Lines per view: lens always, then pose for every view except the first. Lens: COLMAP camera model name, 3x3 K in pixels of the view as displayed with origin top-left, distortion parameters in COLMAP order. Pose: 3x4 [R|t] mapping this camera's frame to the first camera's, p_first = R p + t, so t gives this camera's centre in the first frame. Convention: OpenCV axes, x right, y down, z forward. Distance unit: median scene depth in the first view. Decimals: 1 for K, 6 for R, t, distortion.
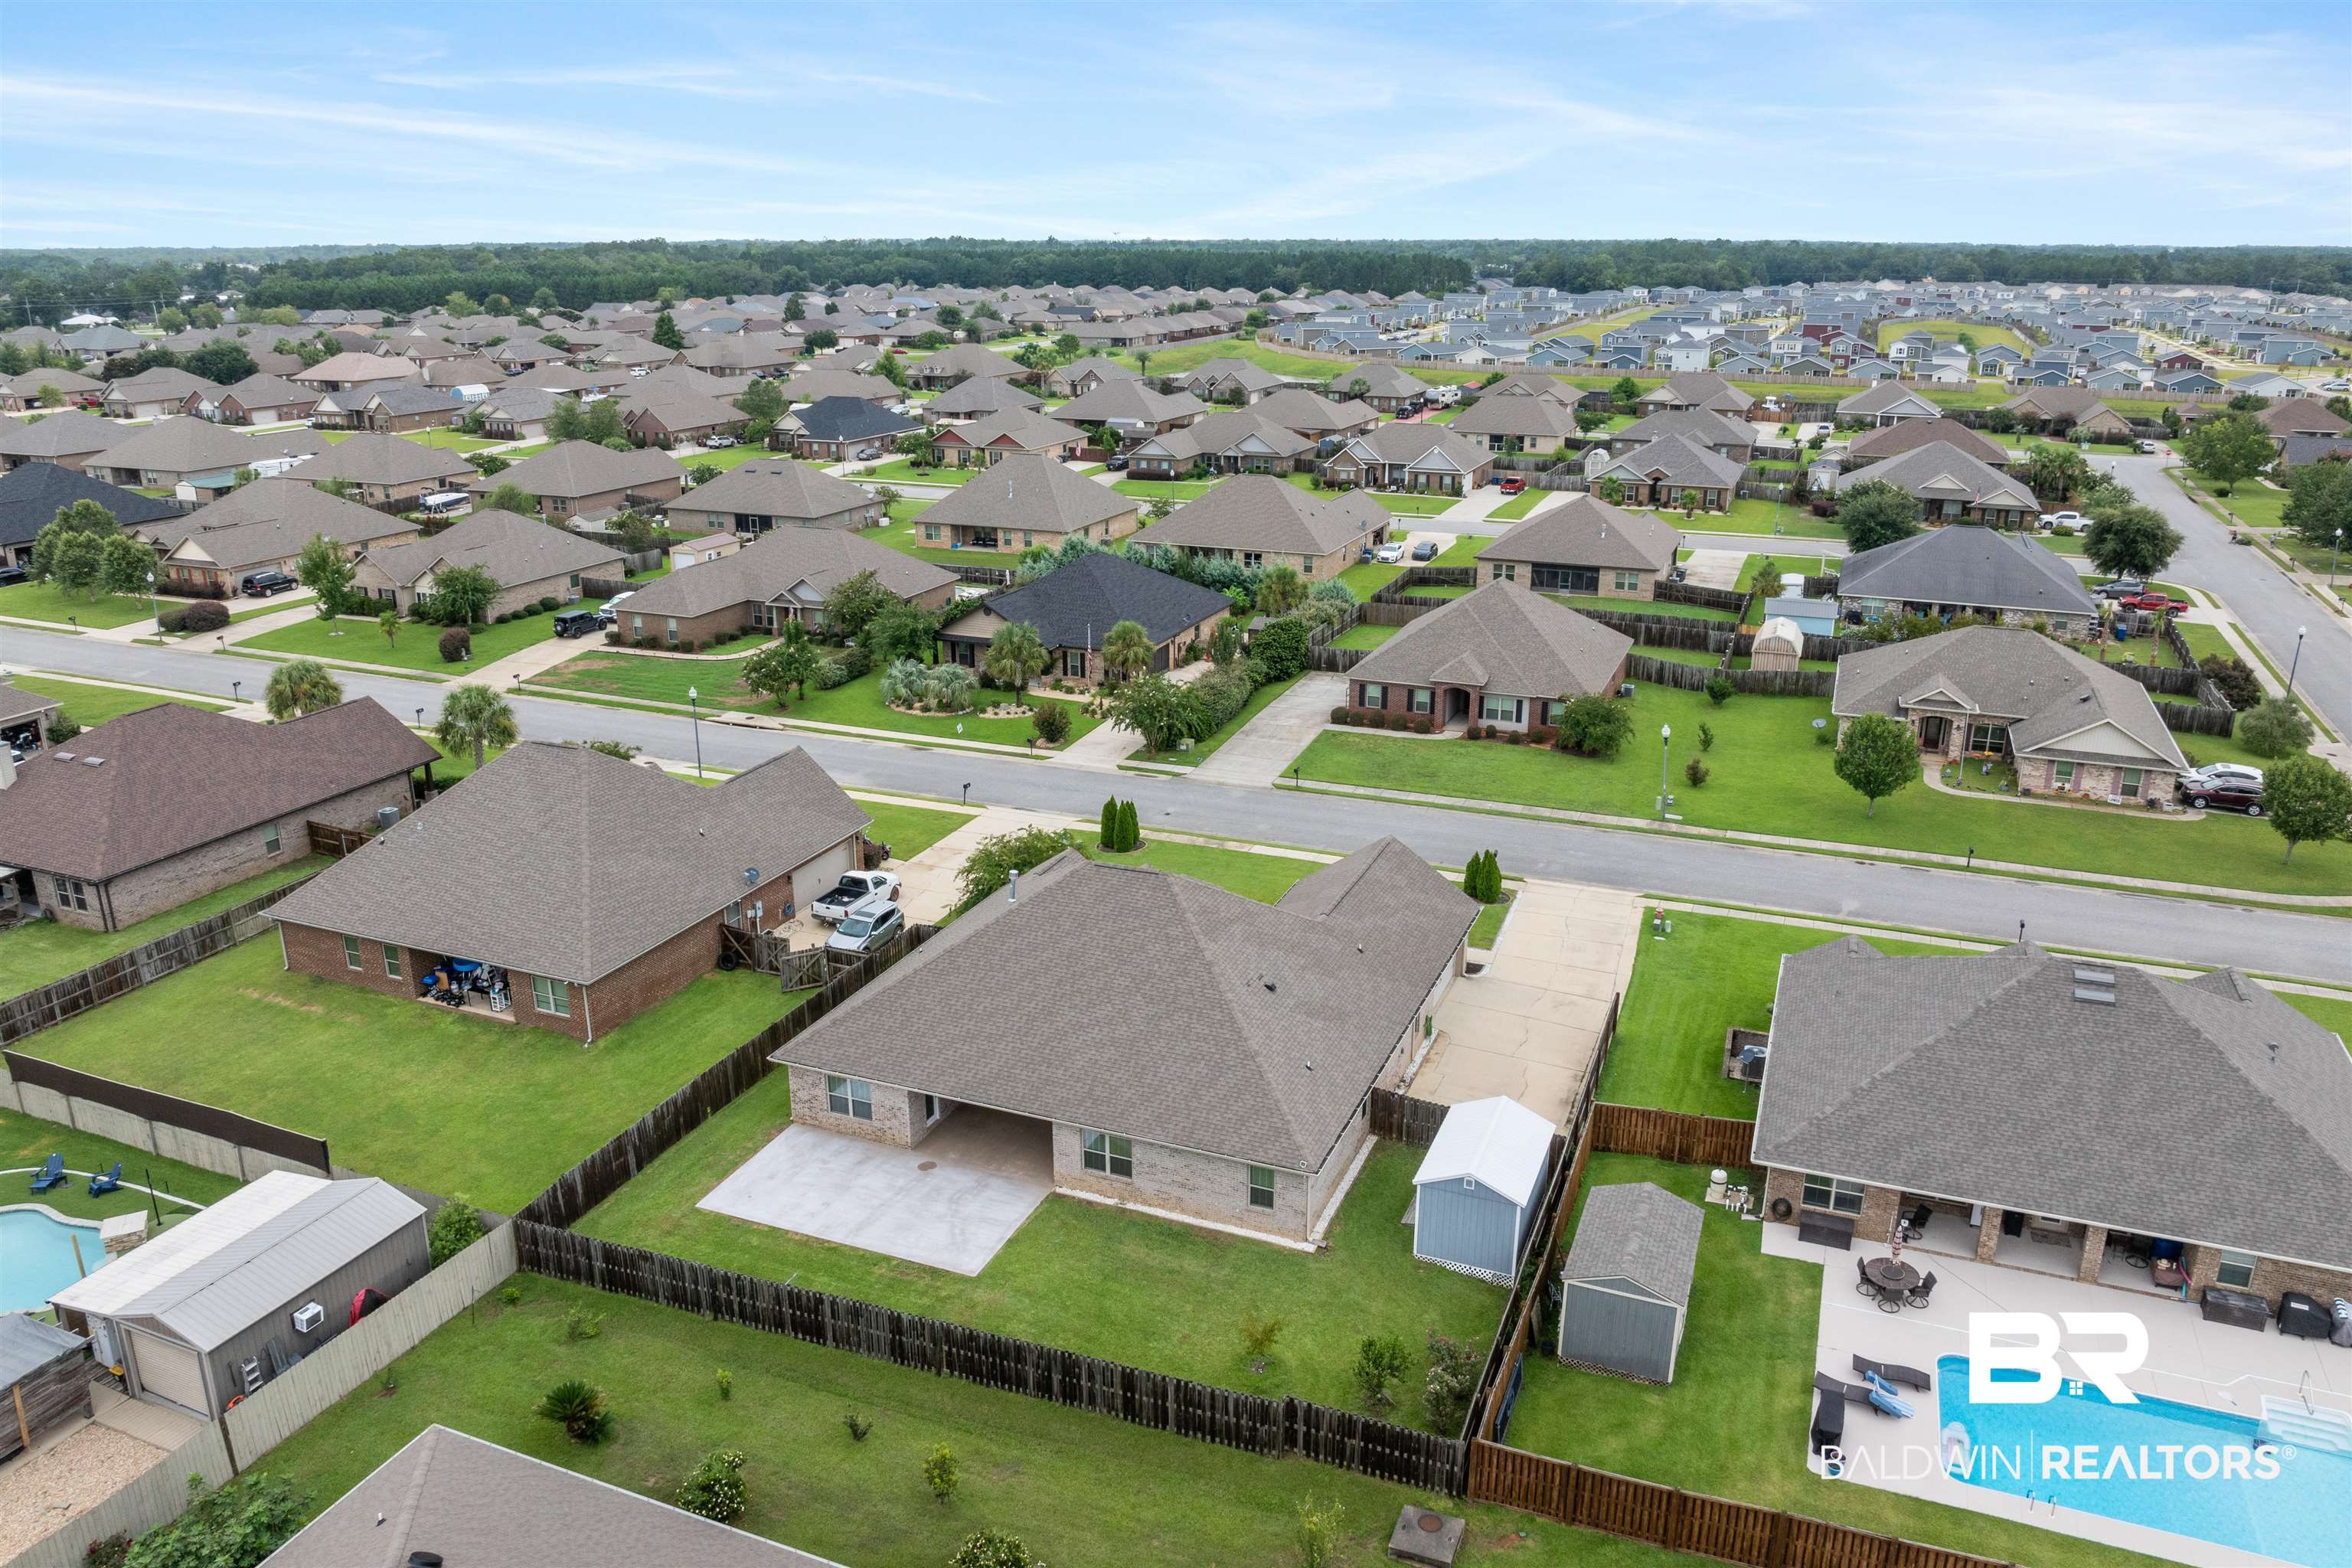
lens RADIAL K [[1663.4, 0, 1181.8], [0, 1663.4, 750.8], [0, 0, 1]] dist [-0.040337, -0.000024]
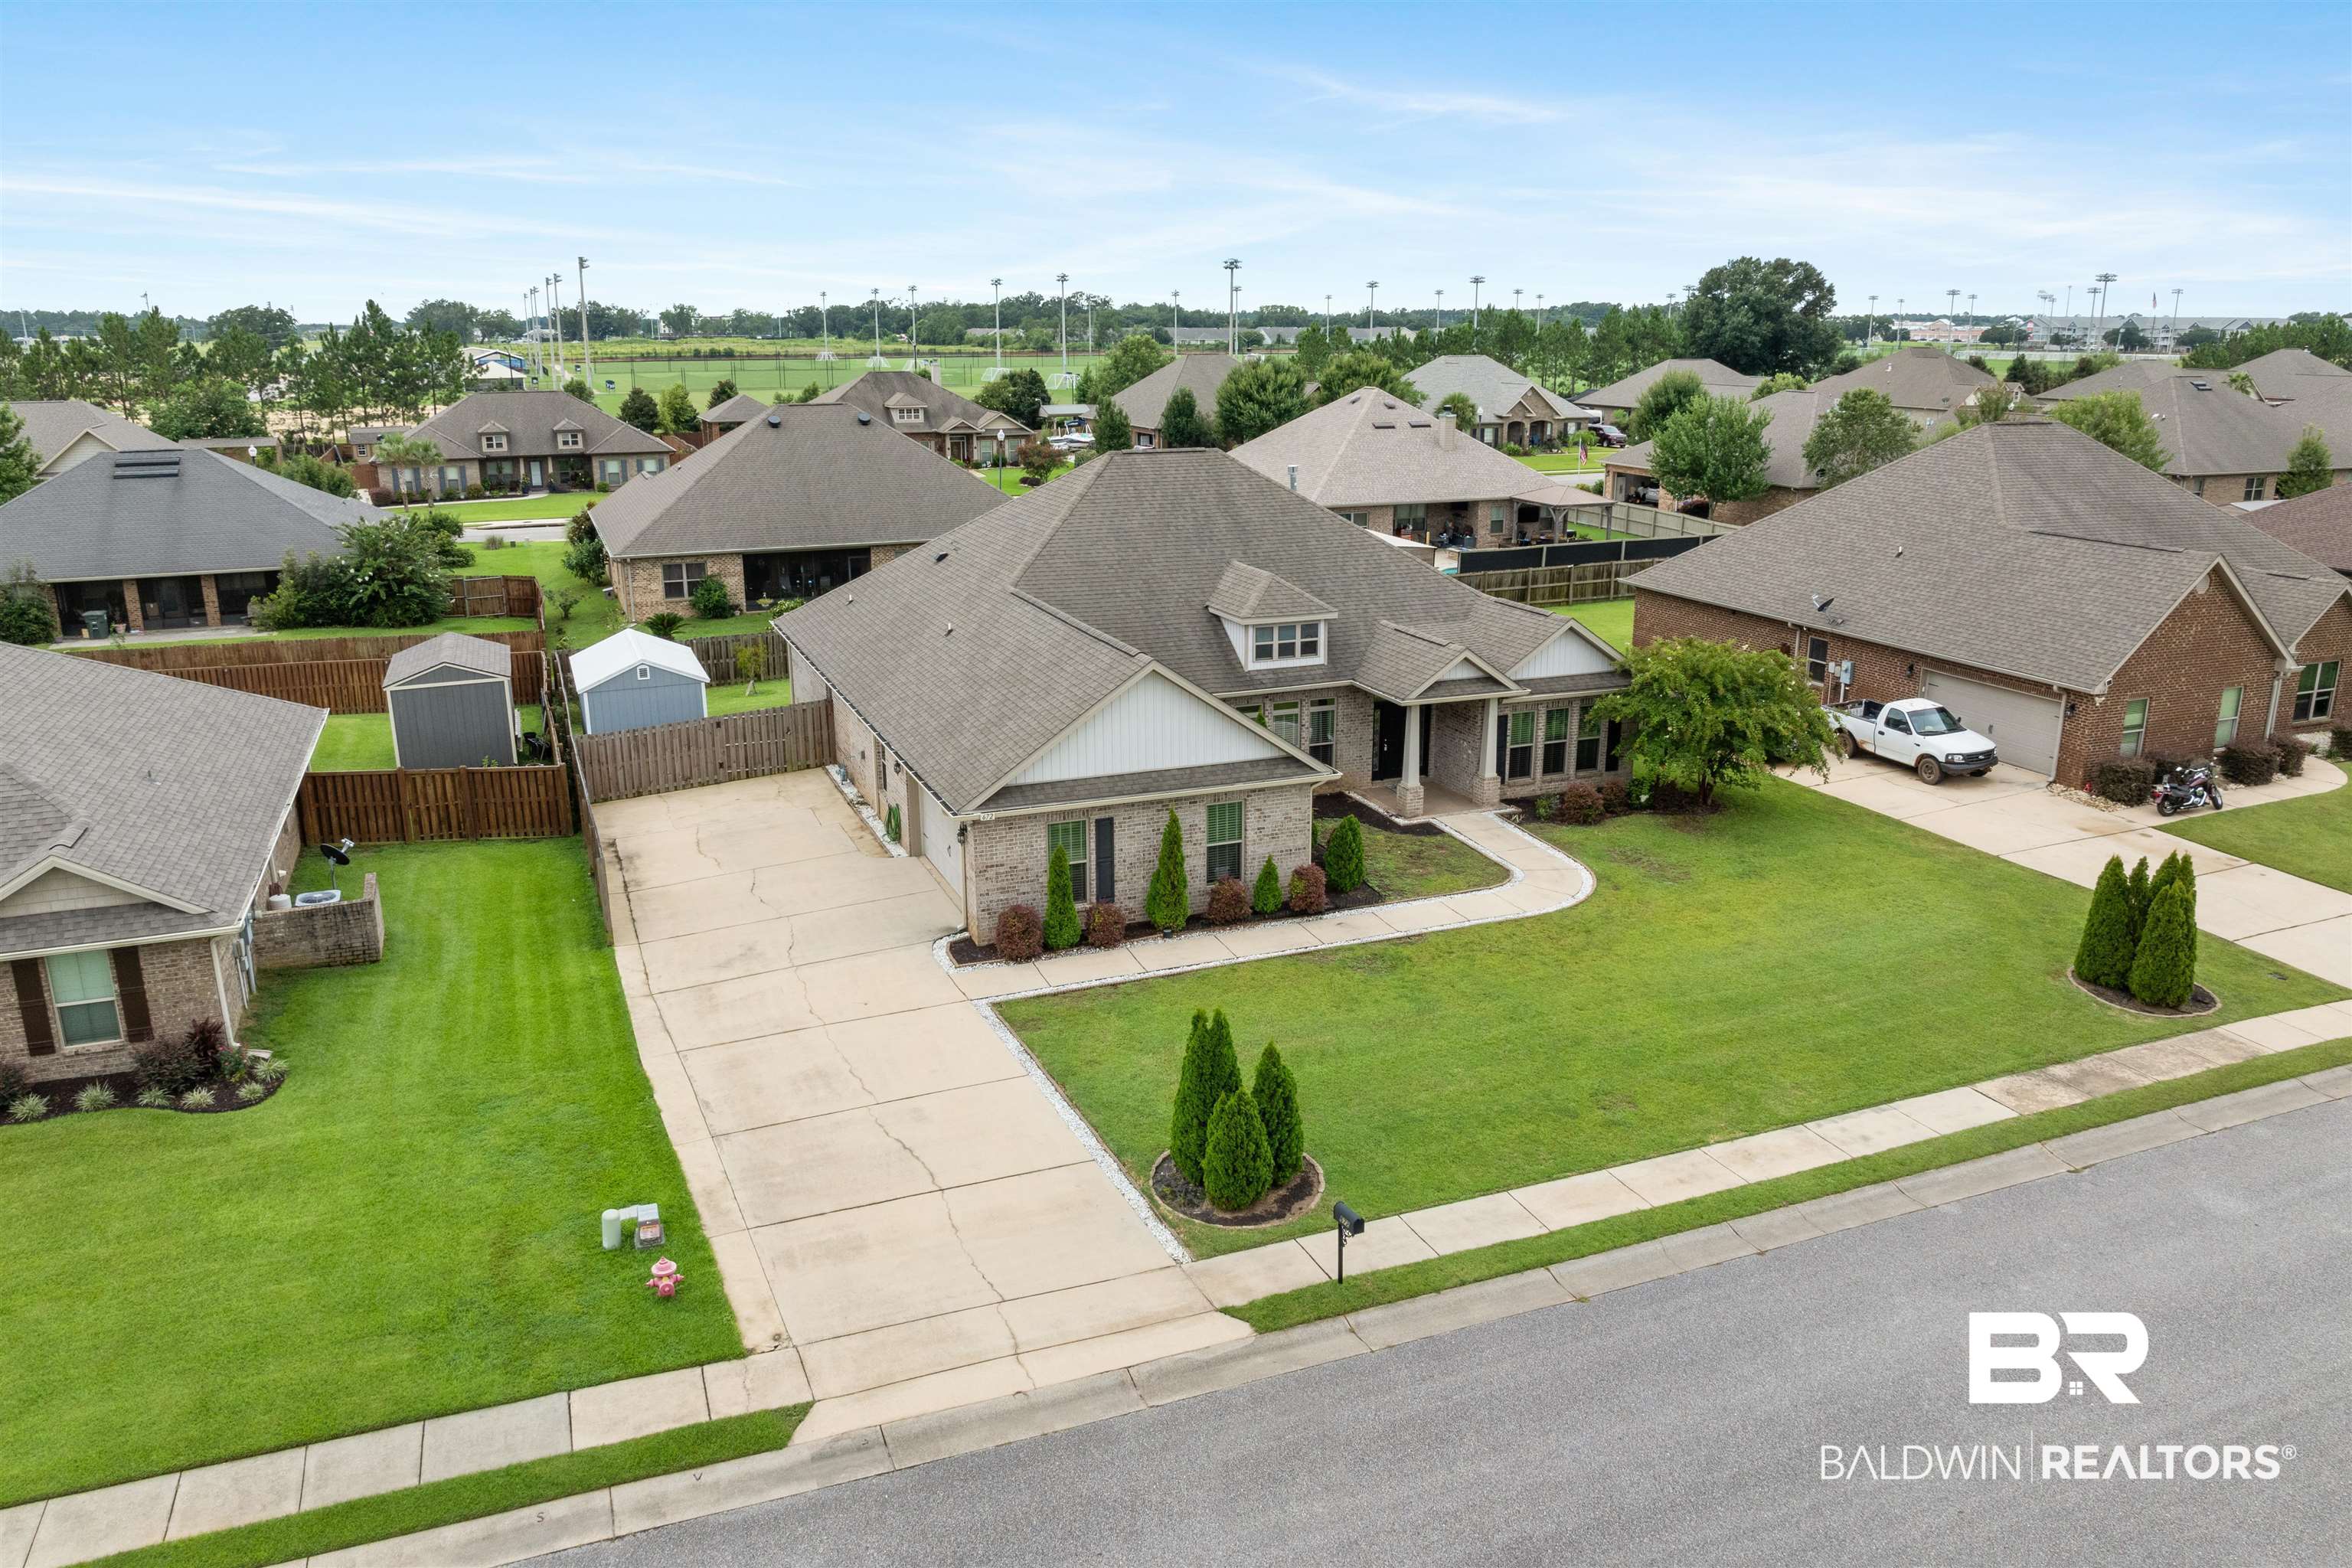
lens RADIAL K [[1663.4, 0, 1181.8], [0, 1663.4, 750.8], [0, 0, 1]] dist [-0.040337, -0.000024]
pose [[-0.715590, 0.180203, -0.674876, 0.351673], [-0.206973, 0.868065, 0.451248, -0.109146], [0.667153, 0.462590, -0.583882, 1.045211]]
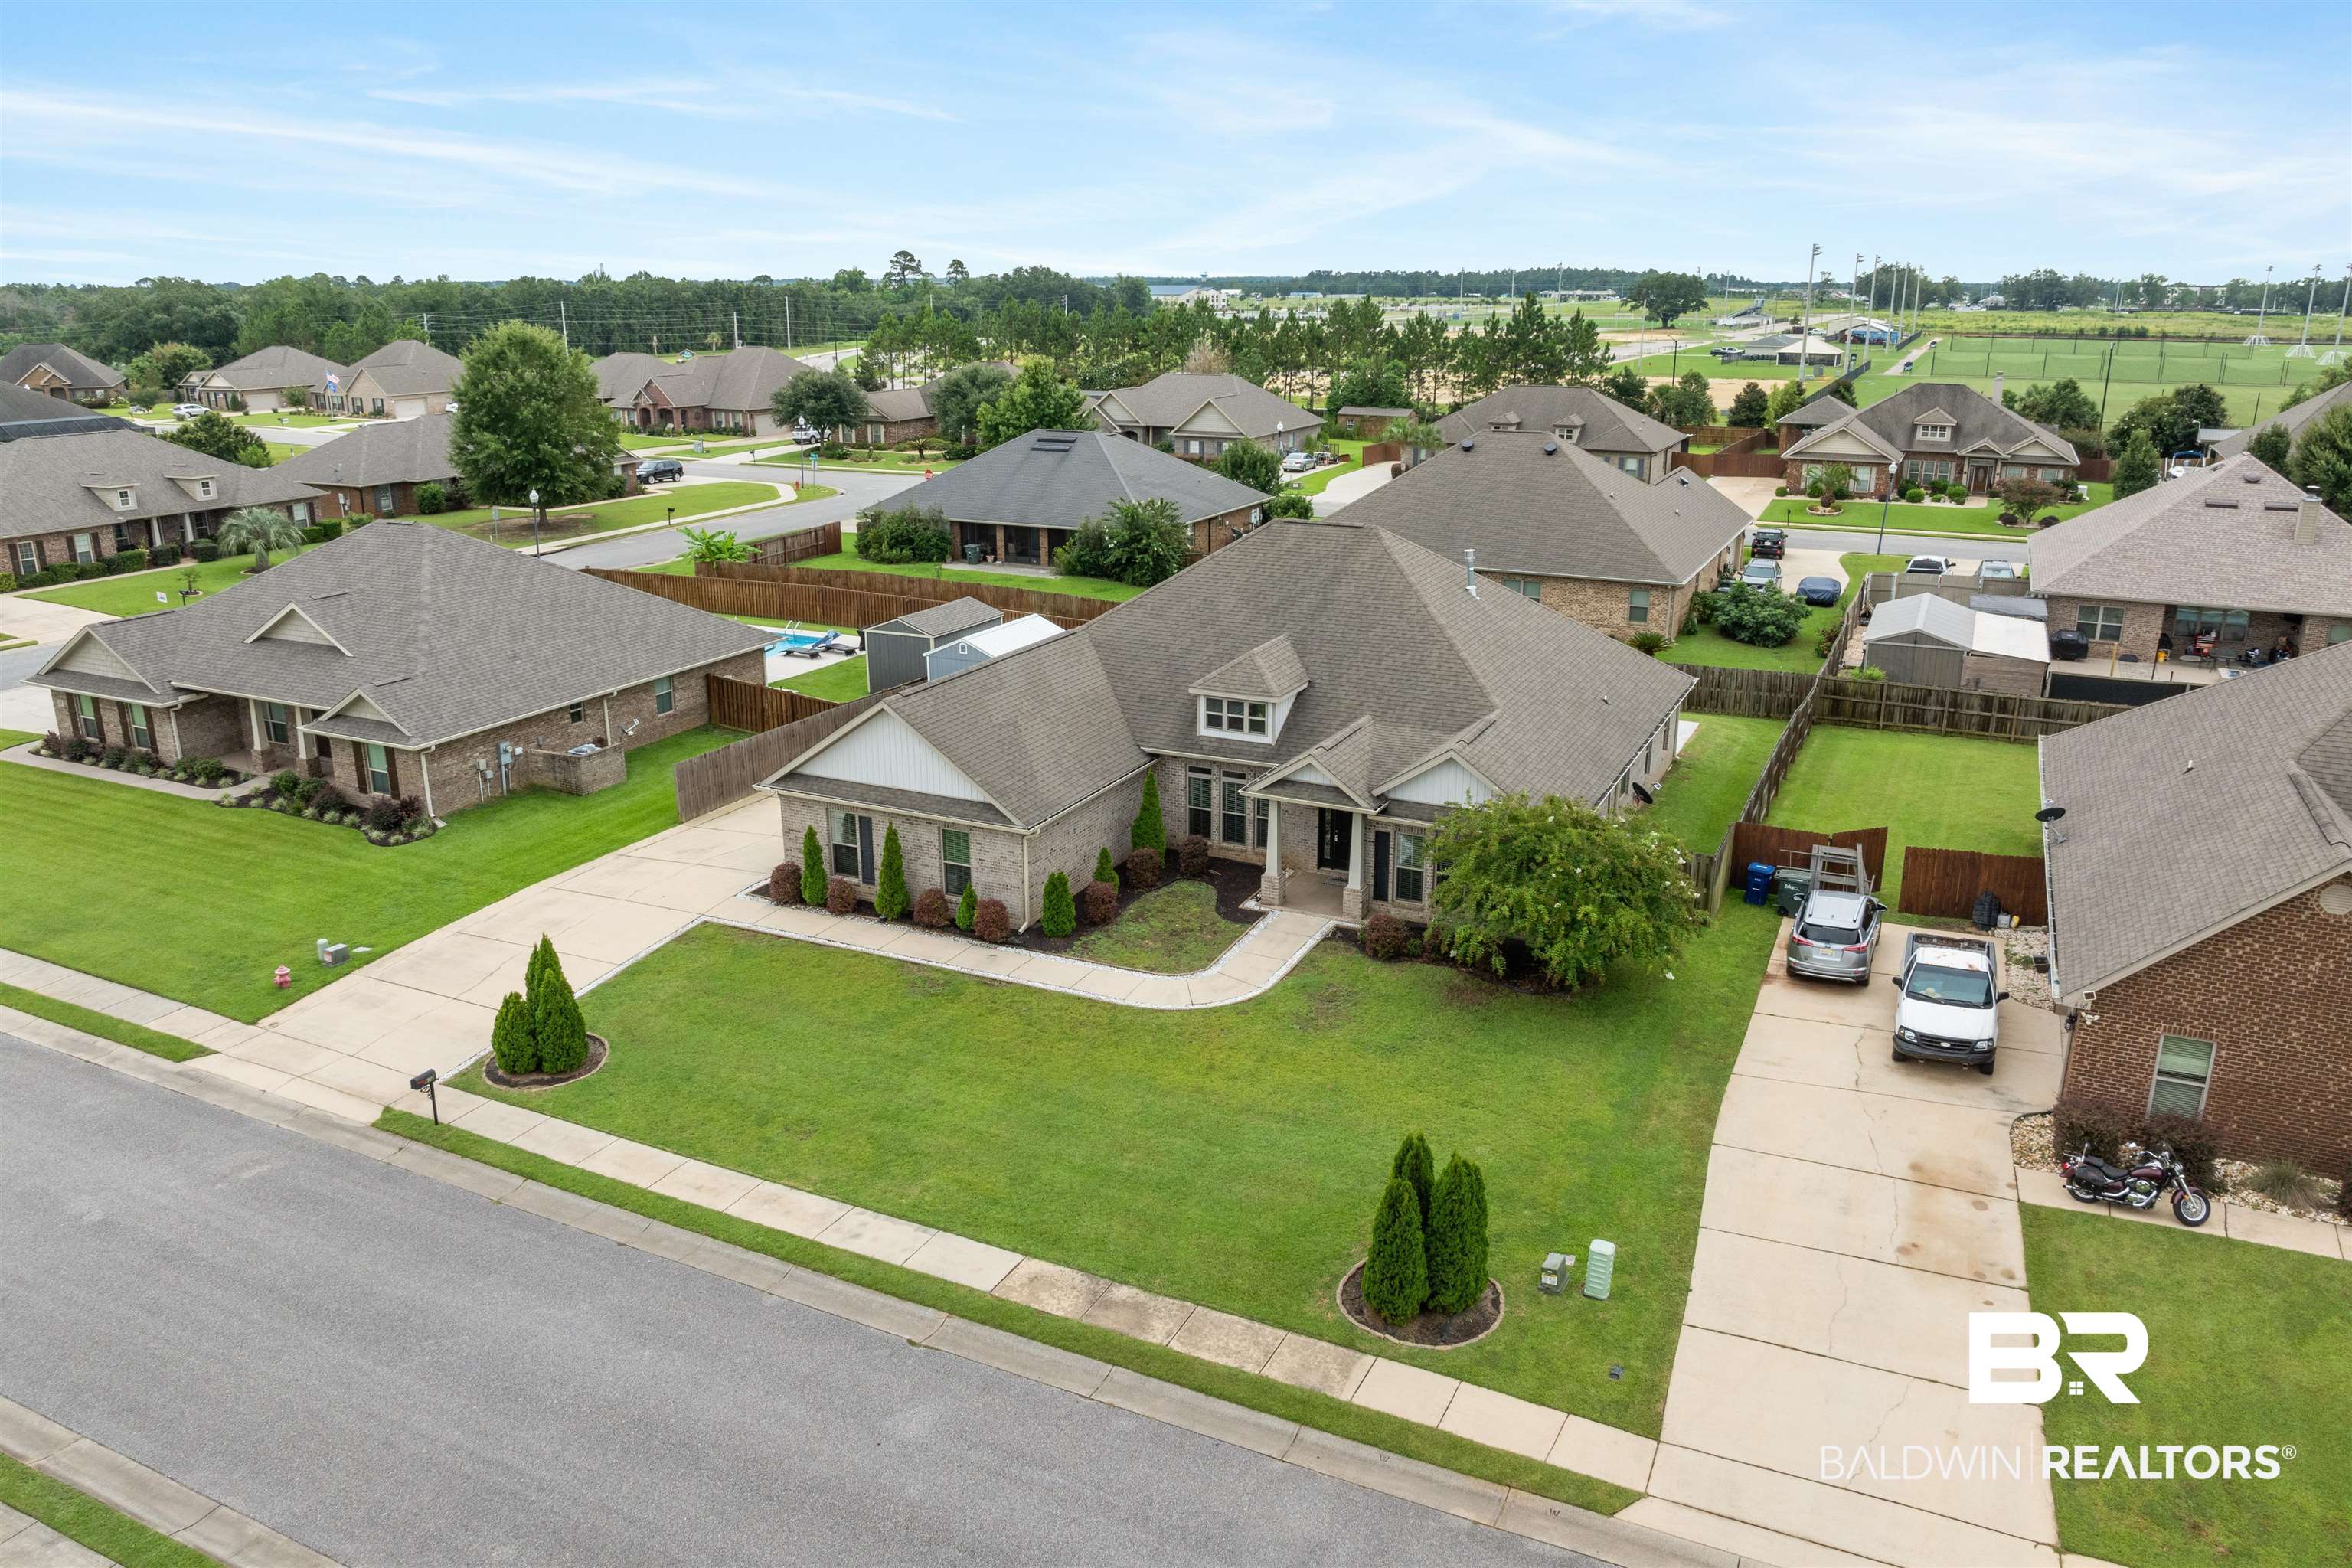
lens RADIAL K [[1663.4, 0, 1181.8], [0, 1663.4, 750.8], [0, 0, 1]] dist [-0.040337, -0.000024]
pose [[-0.998085, -0.013558, 0.060361, -0.009361], [0.021944, 0.834661, 0.550327, -0.199080], [-0.057842, 0.550597, -0.832765, 1.203058]]
